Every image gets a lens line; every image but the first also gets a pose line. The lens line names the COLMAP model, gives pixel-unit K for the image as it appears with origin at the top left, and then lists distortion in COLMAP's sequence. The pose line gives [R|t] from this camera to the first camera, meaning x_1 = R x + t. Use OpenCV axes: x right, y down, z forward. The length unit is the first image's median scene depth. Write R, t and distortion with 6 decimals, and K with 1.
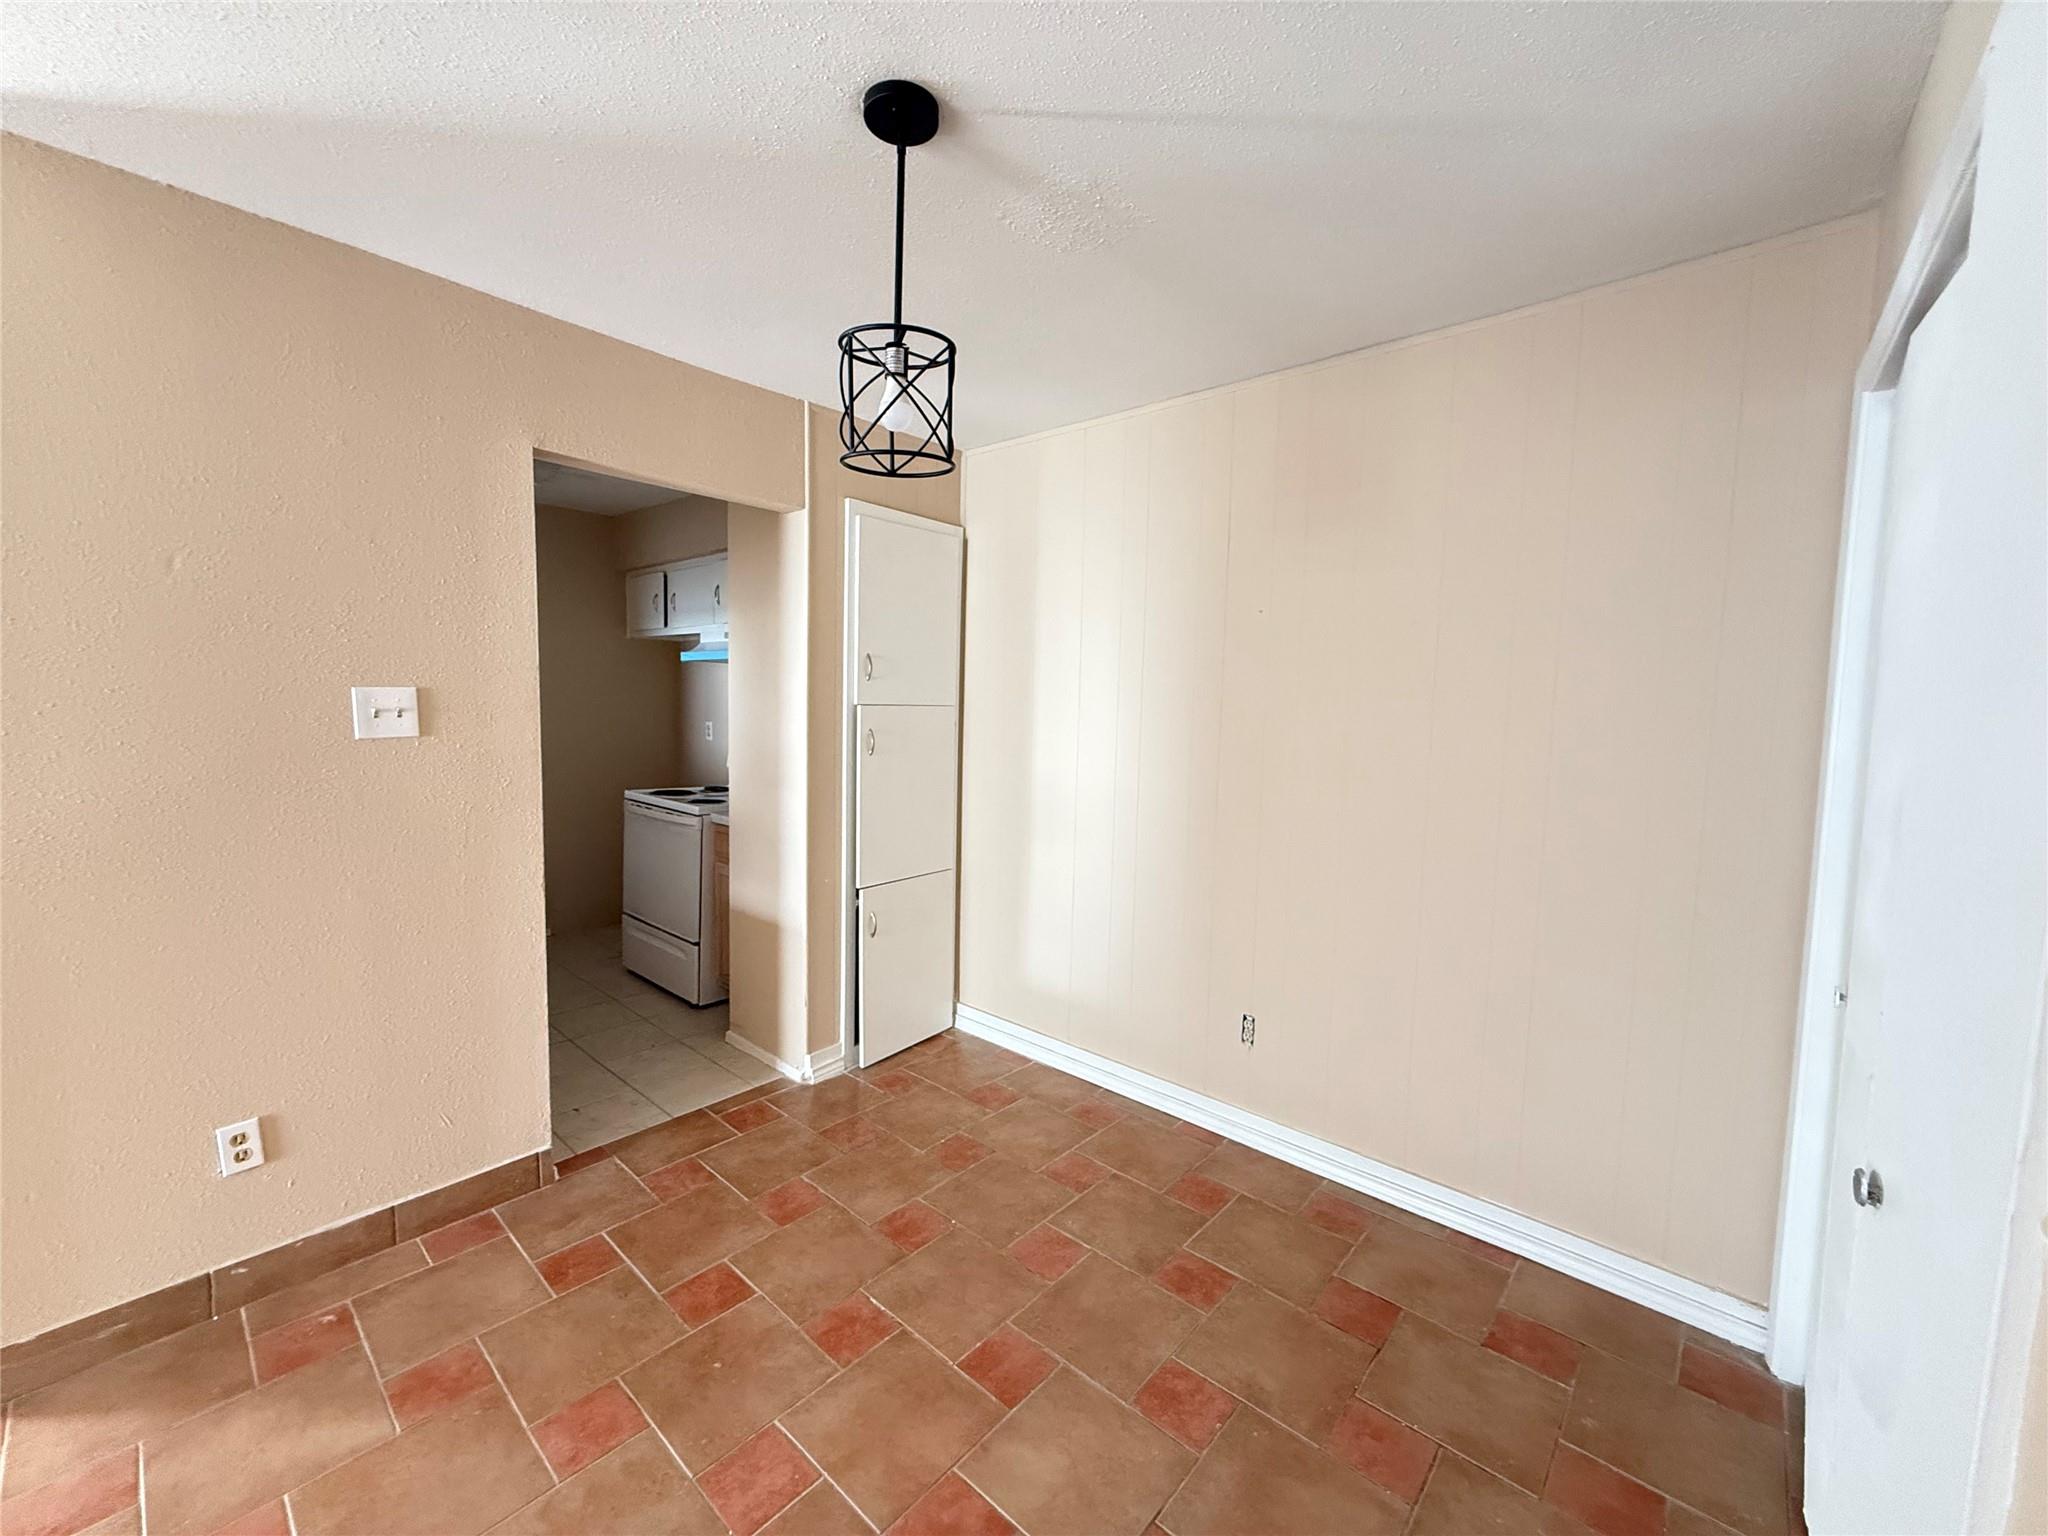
lens RADIAL K [[815.4, 0, 1019.4], [0, 815.4, 766.3], [0, 0, 1]] dist [-0.000247, -0.000017]
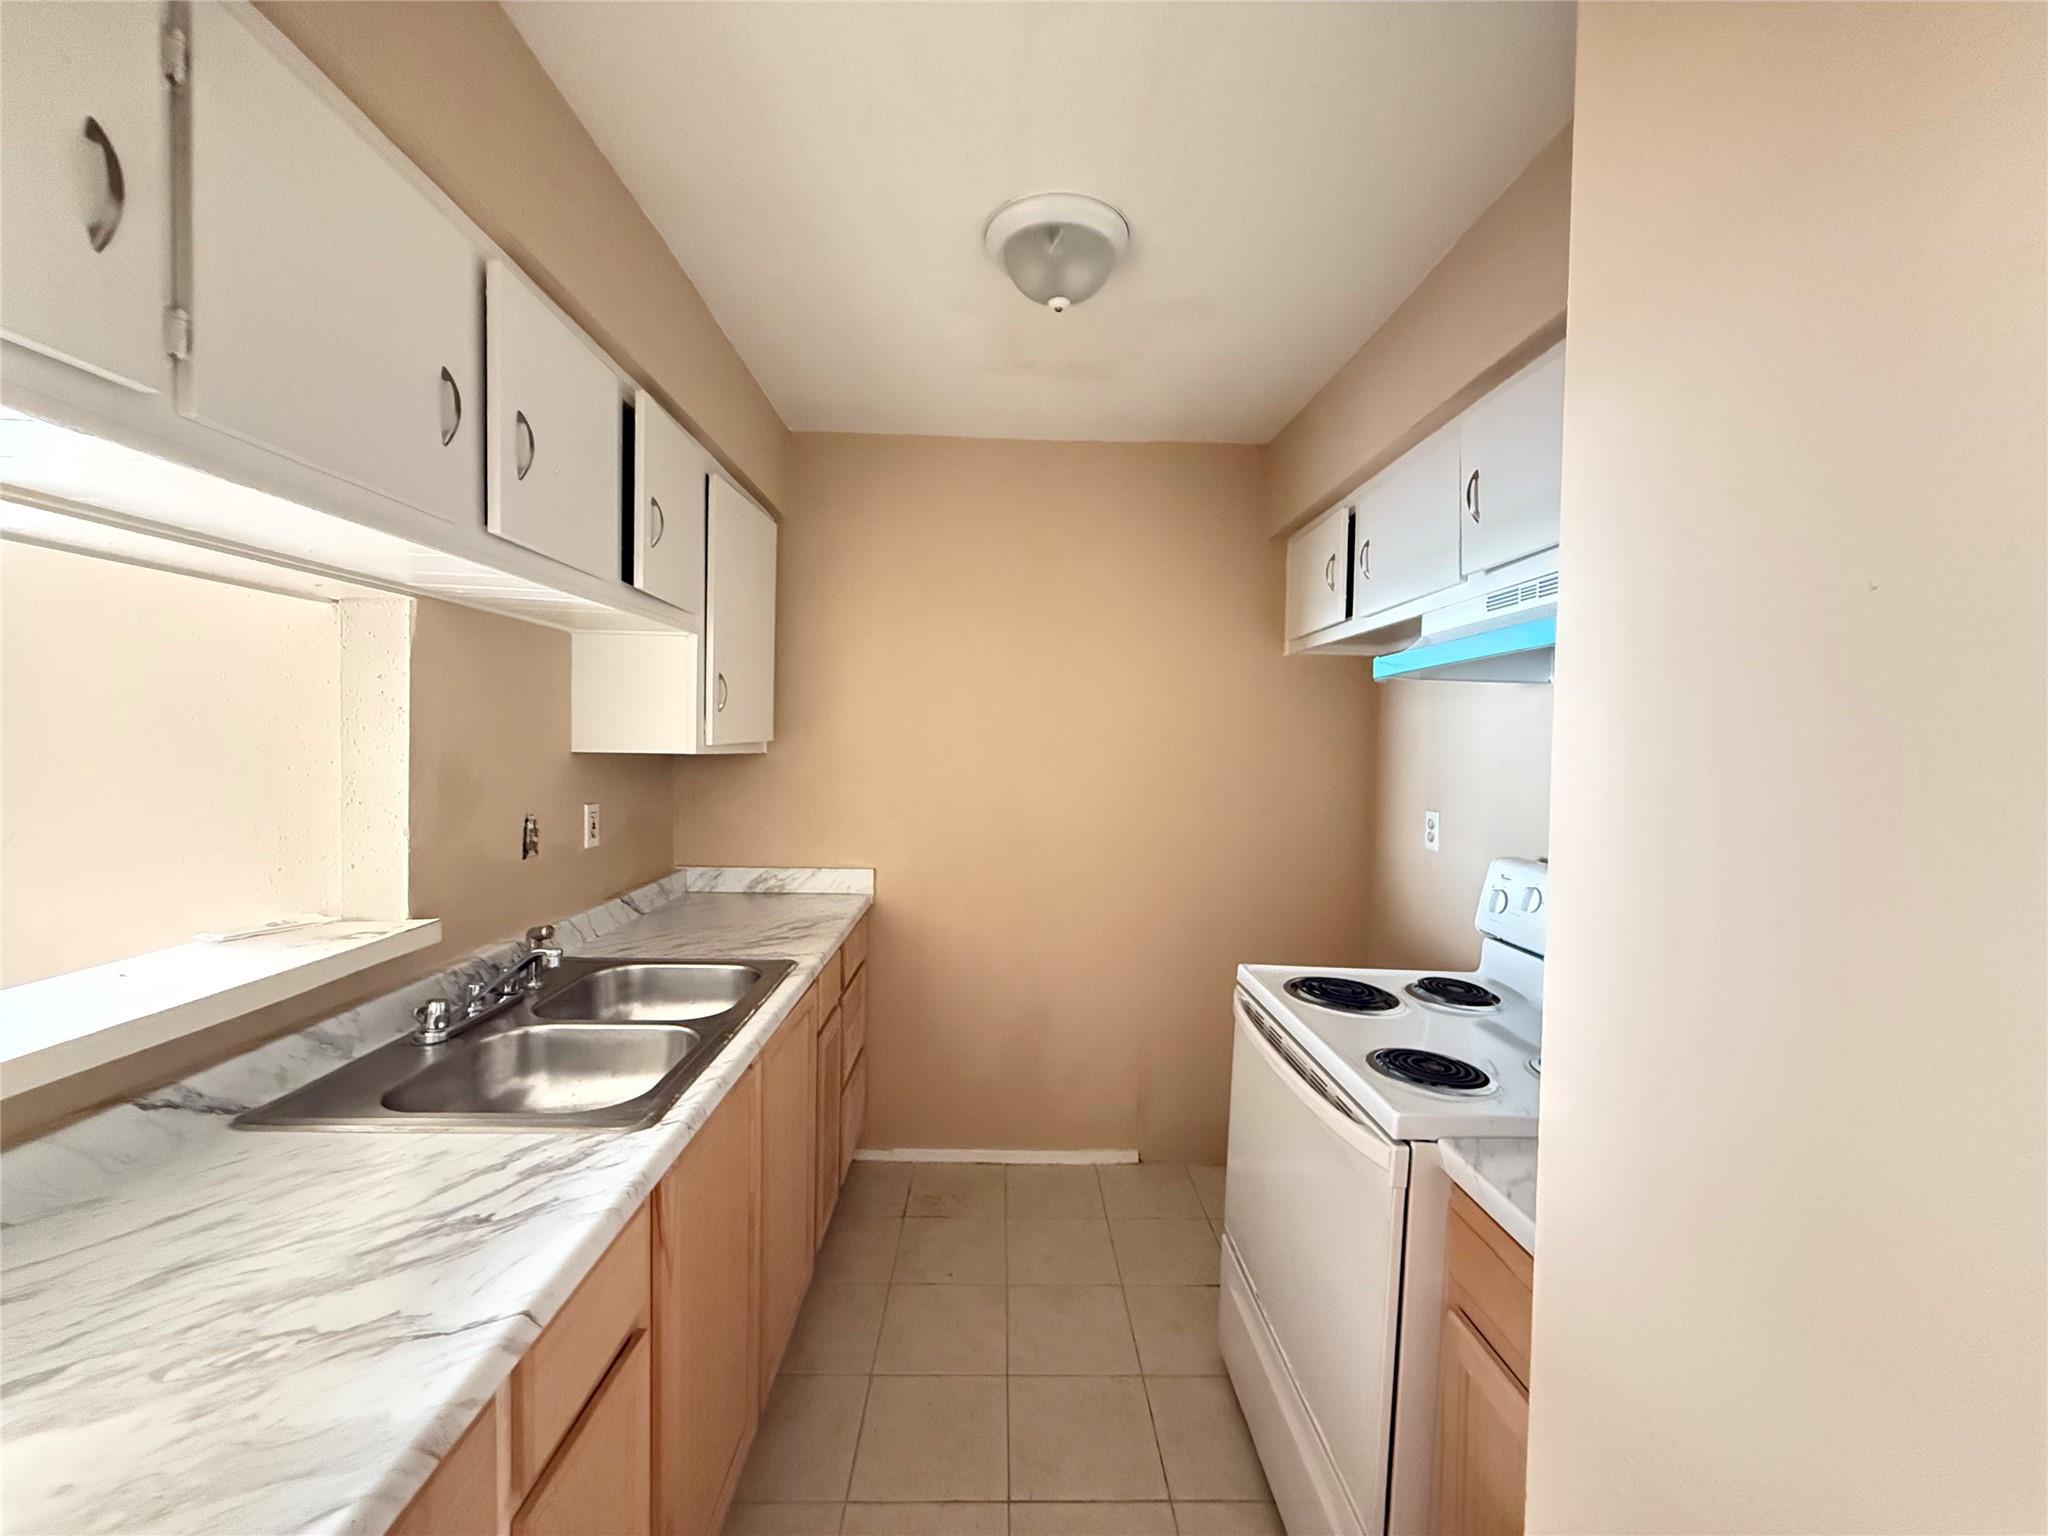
lens RADIAL K [[815.4, 0, 1019.4], [0, 815.4, 766.3], [0, 0, 1]] dist [-0.000247, -0.000017]
pose [[0.681190, 0.011414, -0.732018, -0.216574], [-0.065465, 0.996823, -0.045377, -0.049575], [0.729174, 0.078832, 0.679773, 0.548562]]
